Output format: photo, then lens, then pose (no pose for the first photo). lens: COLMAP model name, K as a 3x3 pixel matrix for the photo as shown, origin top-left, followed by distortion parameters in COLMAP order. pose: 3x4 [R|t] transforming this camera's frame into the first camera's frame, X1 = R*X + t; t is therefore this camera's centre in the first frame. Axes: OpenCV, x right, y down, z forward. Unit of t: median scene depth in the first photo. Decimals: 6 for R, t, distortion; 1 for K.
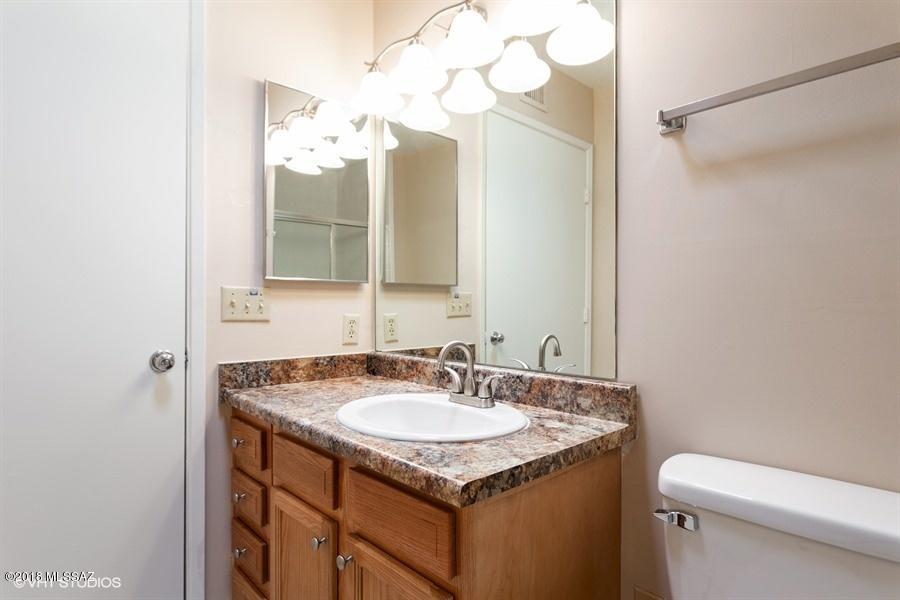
lens RADIAL K [[489.3, 0, 450.0], [0, 489.3, 300.0], [0, 0, 1]] dist [-0.002411, -0.000156]
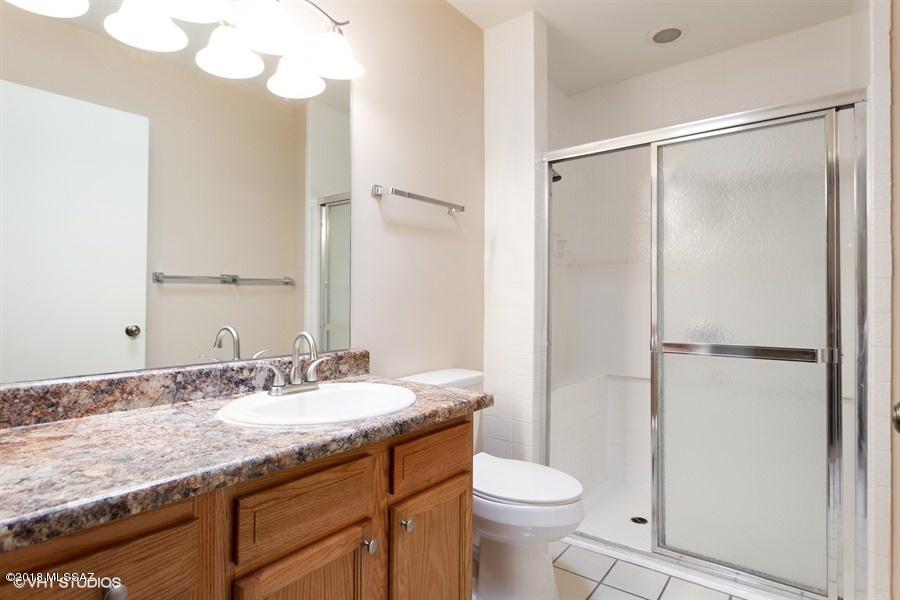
lens RADIAL K [[489.3, 0, 450.0], [0, 489.3, 300.0], [0, 0, 1]] dist [-0.002411, -0.000156]
pose [[-0.163829, -0.001366, 0.986488, -1.135482], [-0.015293, 0.999882, -0.001155, 0.012921], [-0.986370, -0.015275, -0.163831, 0.925408]]
